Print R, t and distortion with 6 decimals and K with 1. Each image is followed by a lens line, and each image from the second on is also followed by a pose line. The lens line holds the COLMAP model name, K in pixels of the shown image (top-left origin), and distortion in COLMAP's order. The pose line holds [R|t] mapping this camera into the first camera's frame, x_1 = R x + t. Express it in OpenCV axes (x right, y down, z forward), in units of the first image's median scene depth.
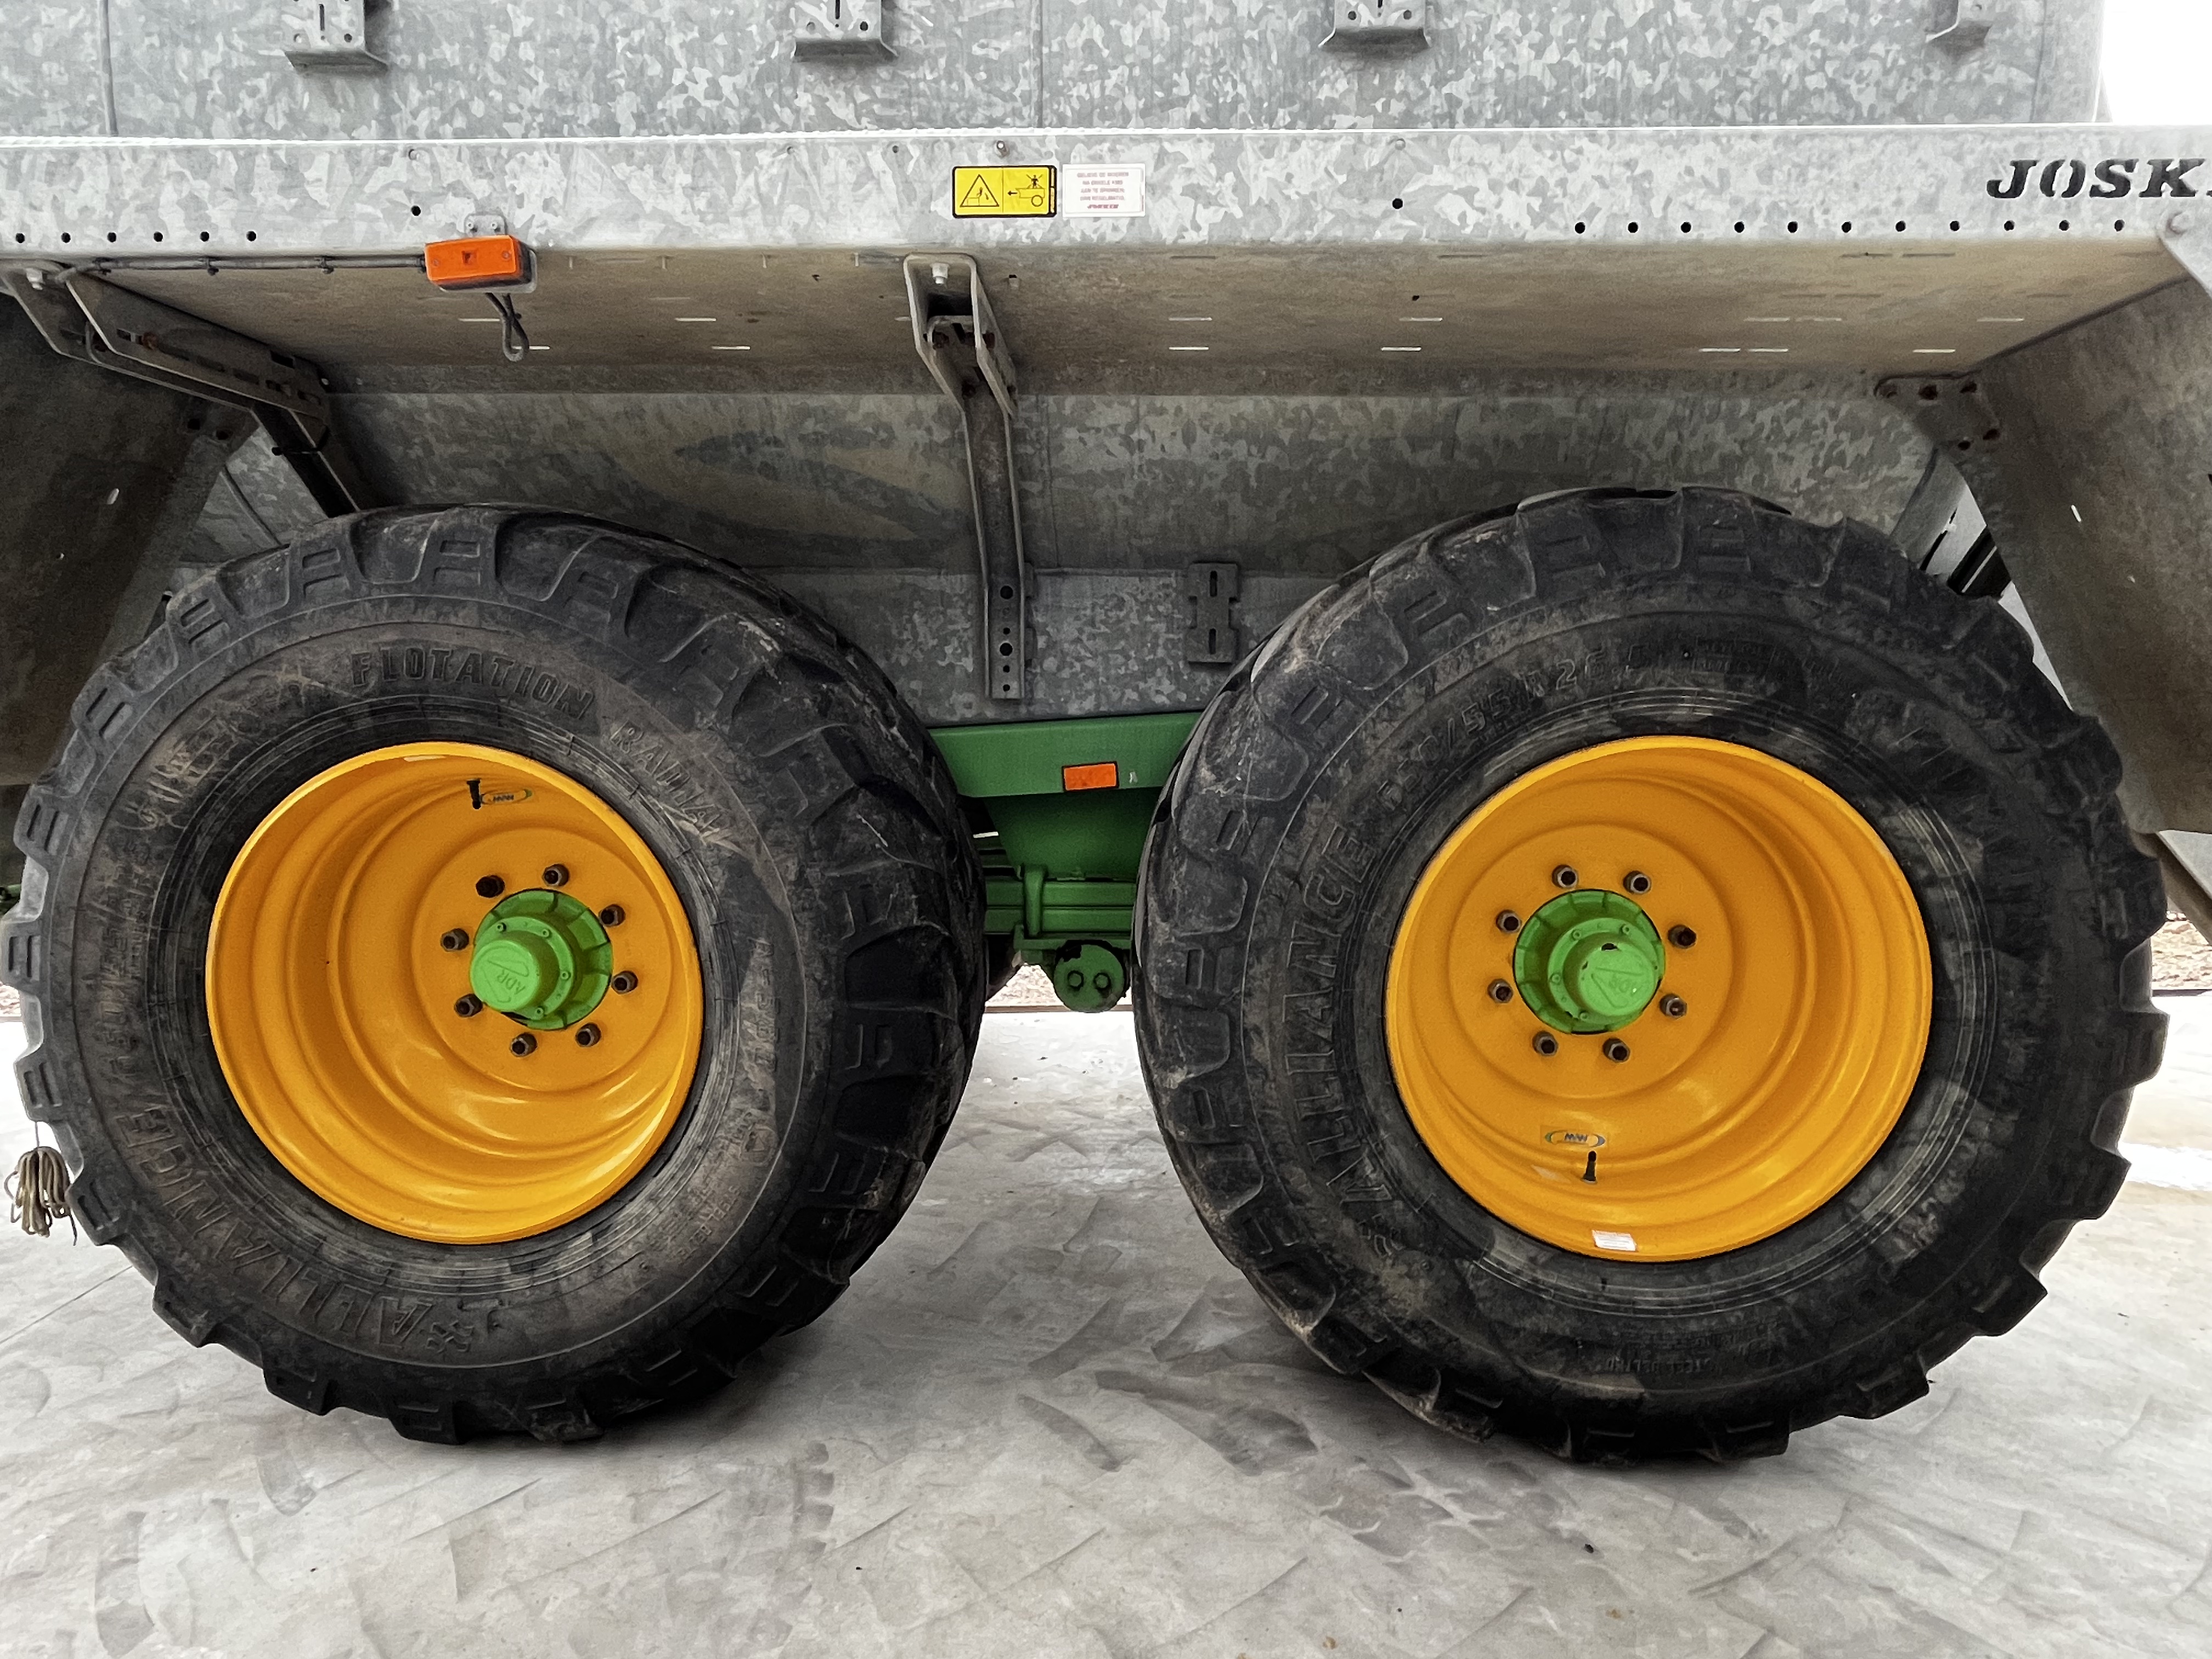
lens RADIAL K [[1291.1, 0, 1106.0], [0, 1291.1, 829.5], [0, 0, 1]] dist [-0.004380, 0.000242]
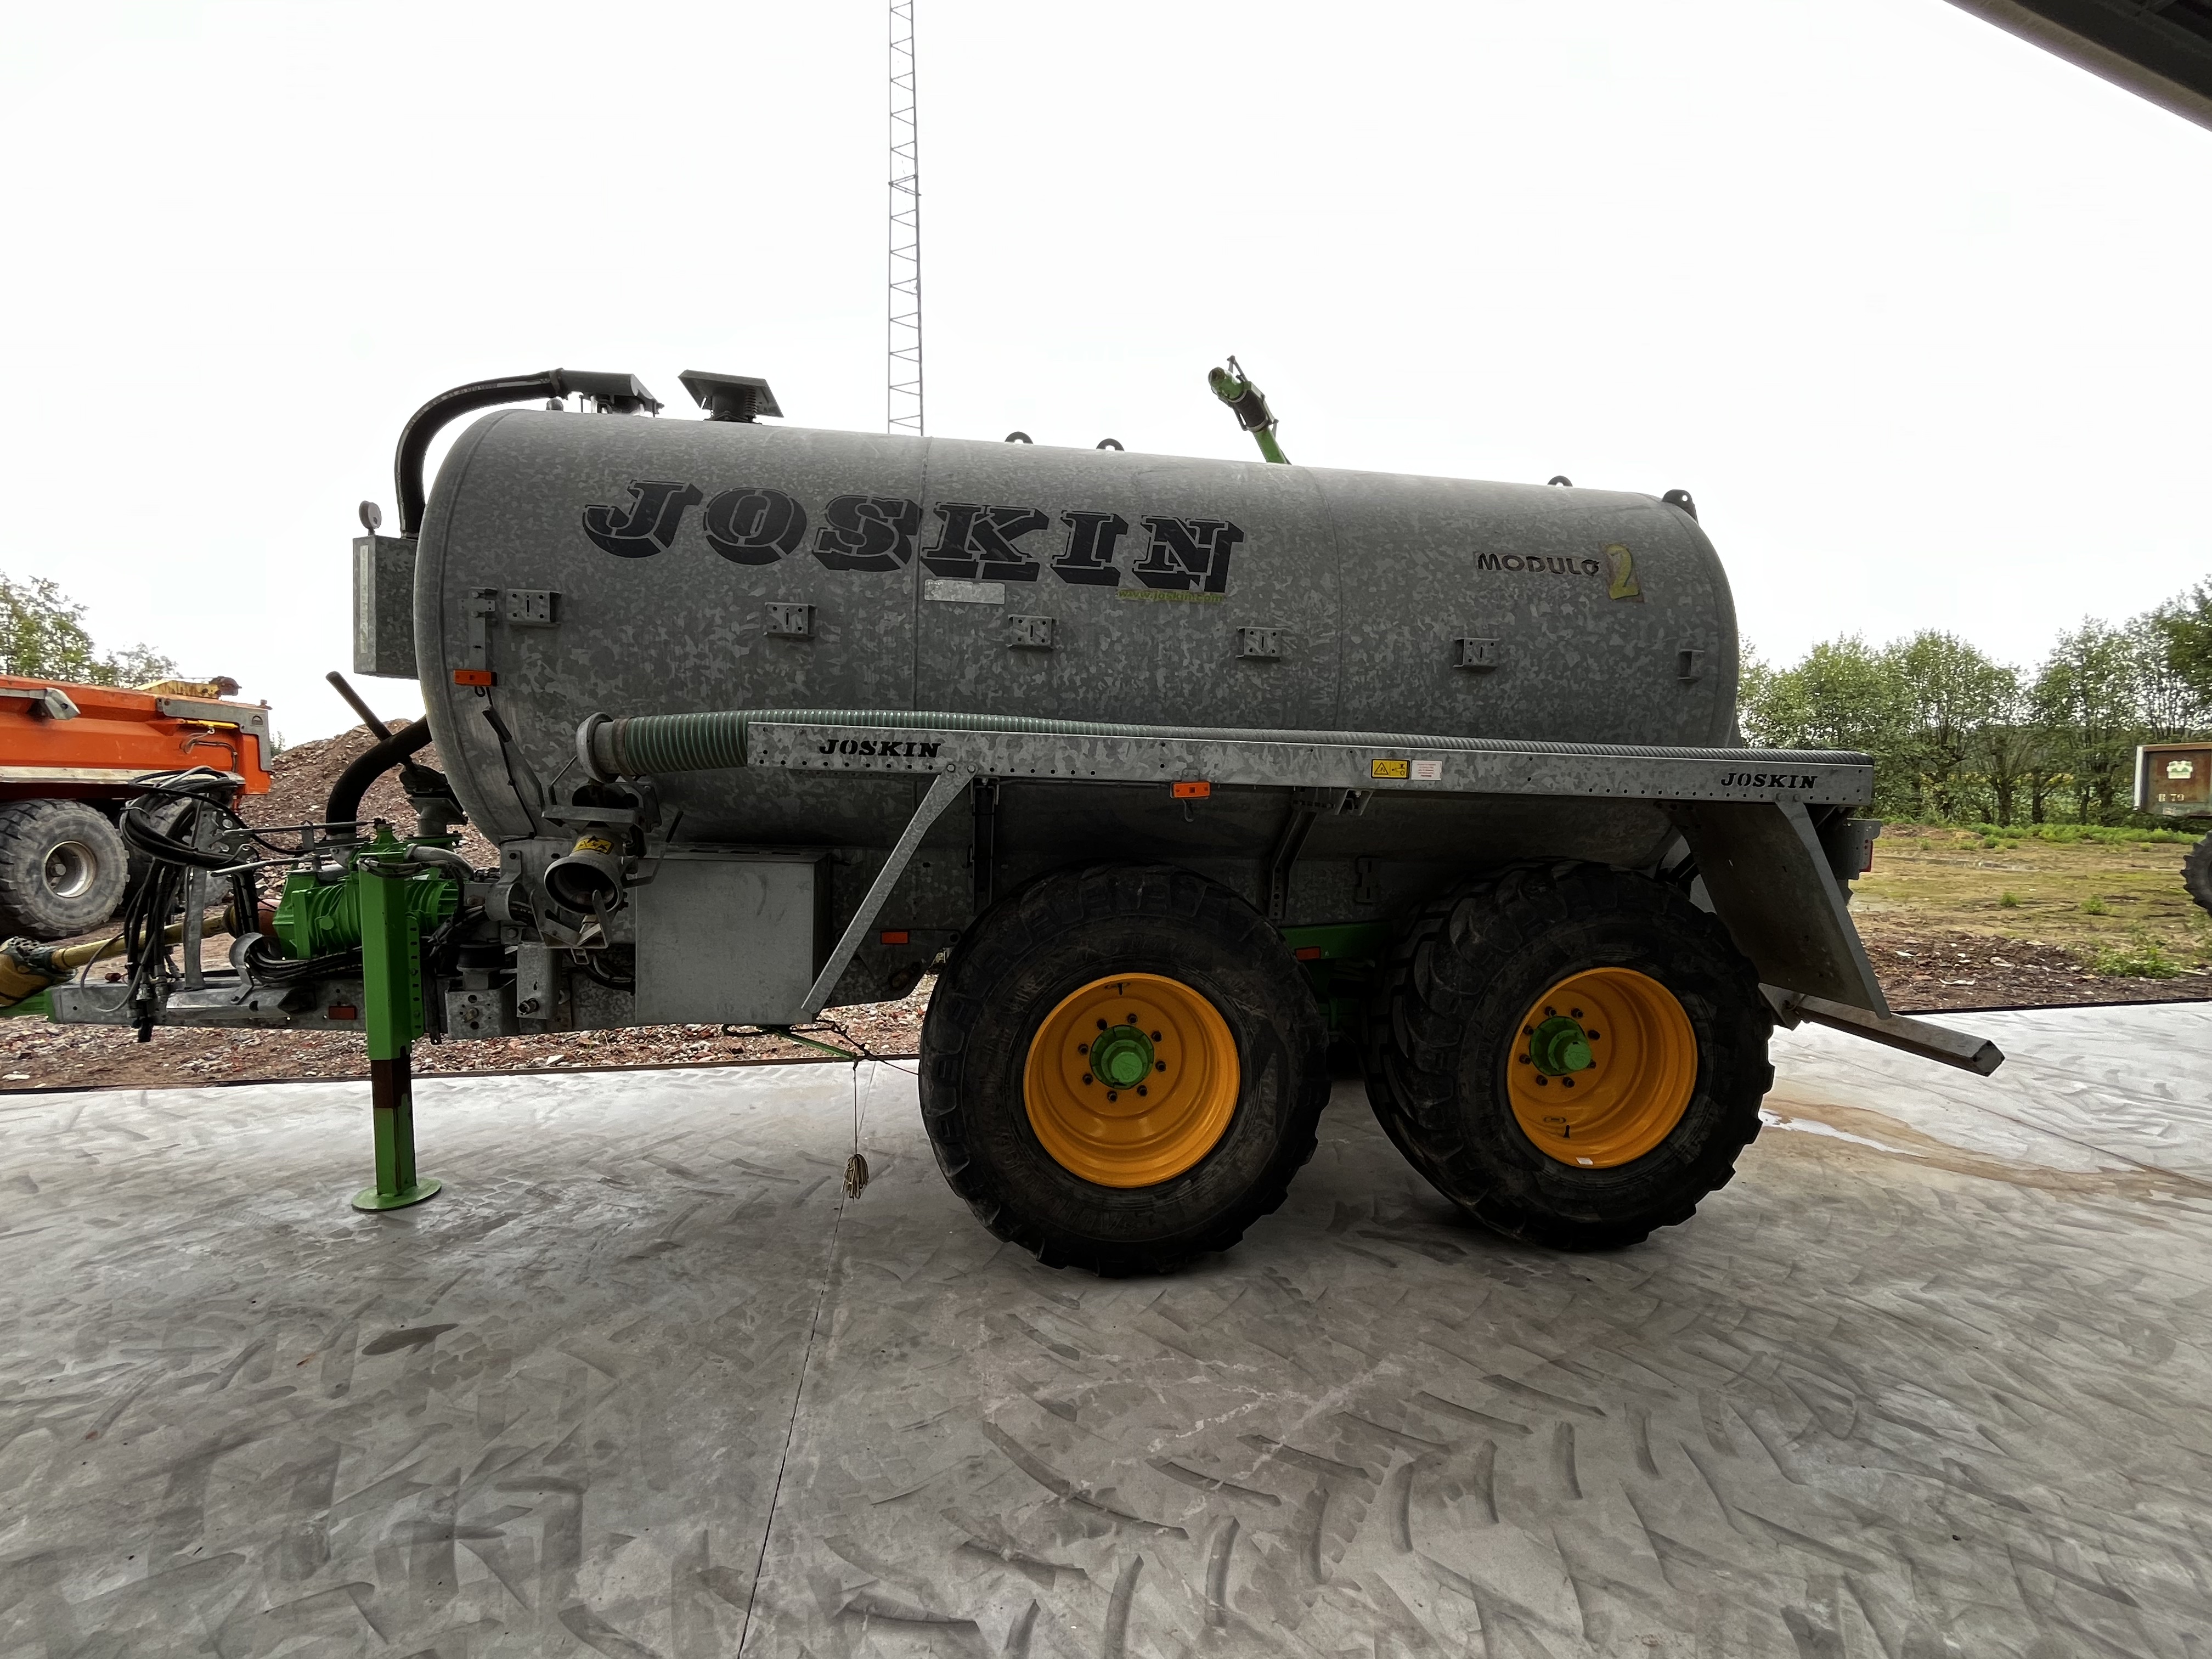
lens RADIAL K [[991.6, 0, 1106.0], [0, 991.6, 829.5], [0, 0, 1]] dist [-0.006484, -0.000385]
pose [[0.984392, 0.009342, 0.175743, -0.897644], [-0.003459, 0.999424, -0.033750, -0.269617], [-0.175958, 0.032616, 0.983857, -0.787529]]
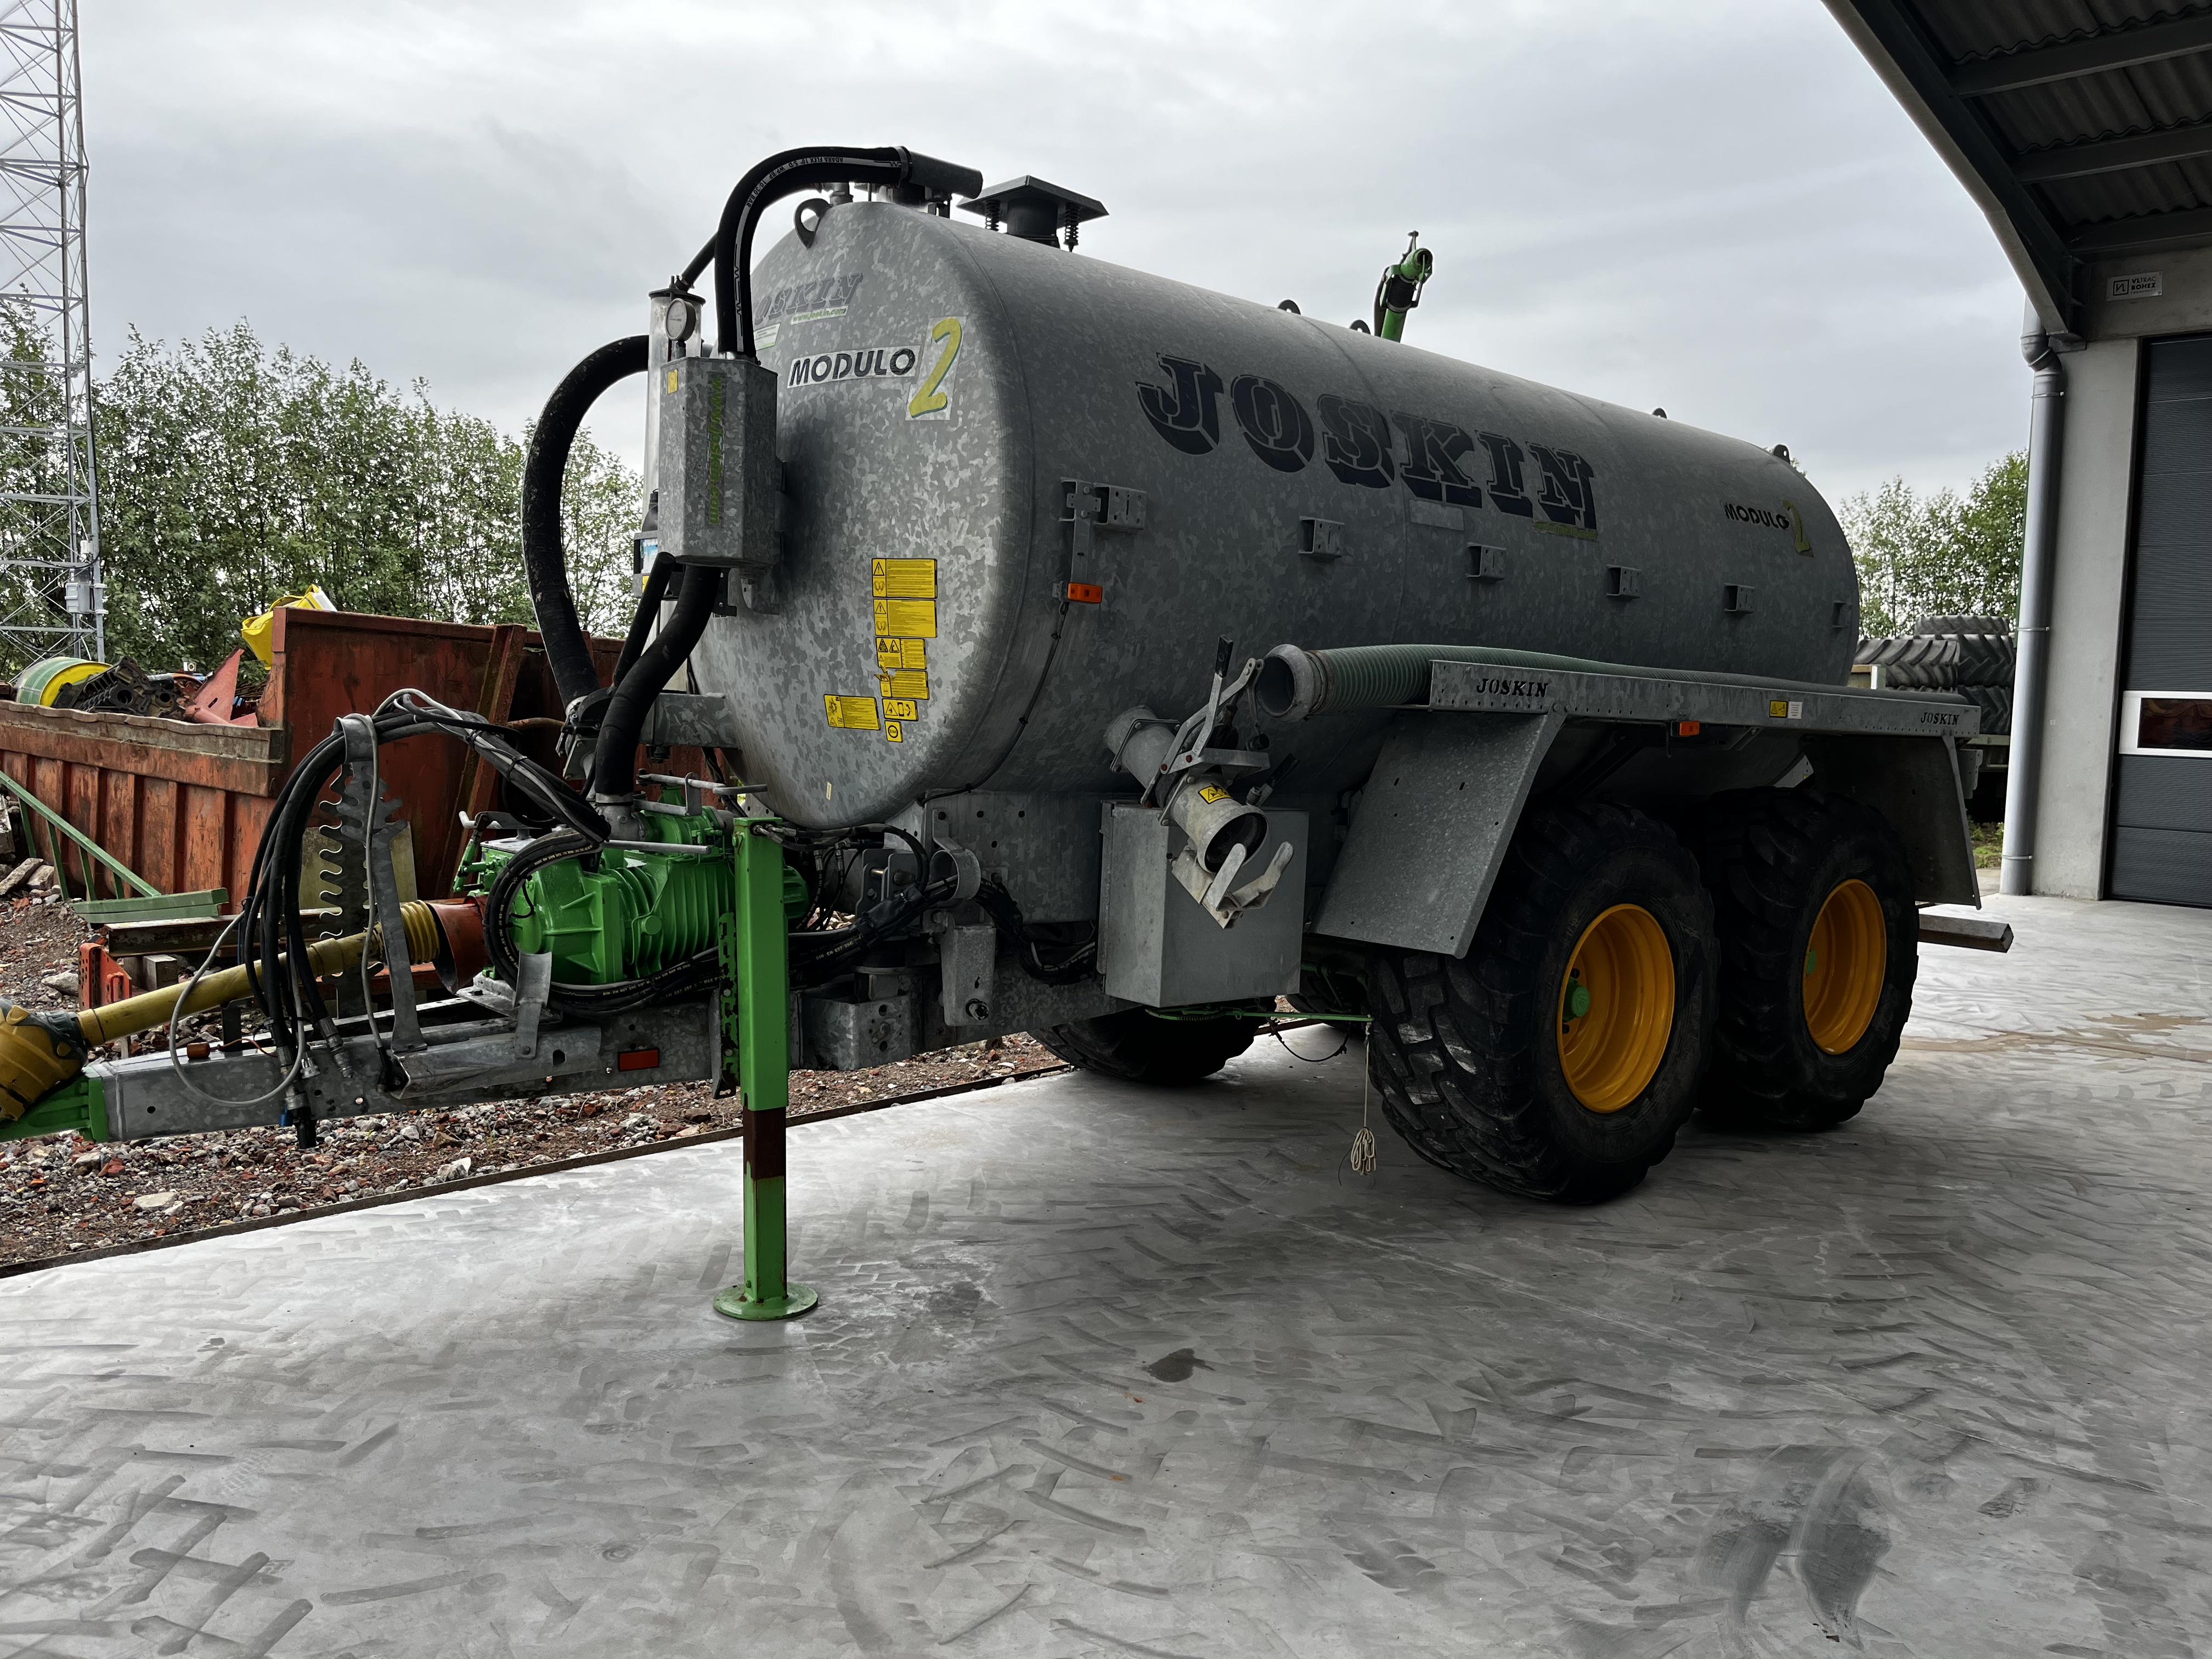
lens RADIAL K [[1778.9, 0, 1106.0], [0, 1778.9, 829.5], [0, 0, 1]] dist [0.030476, -0.006772]
pose [[0.699121, -0.028310, 0.714442, -3.661463], [0.034595, 0.999385, 0.005748, -0.264125], [-0.714166, 0.020697, 0.699671, -0.681598]]
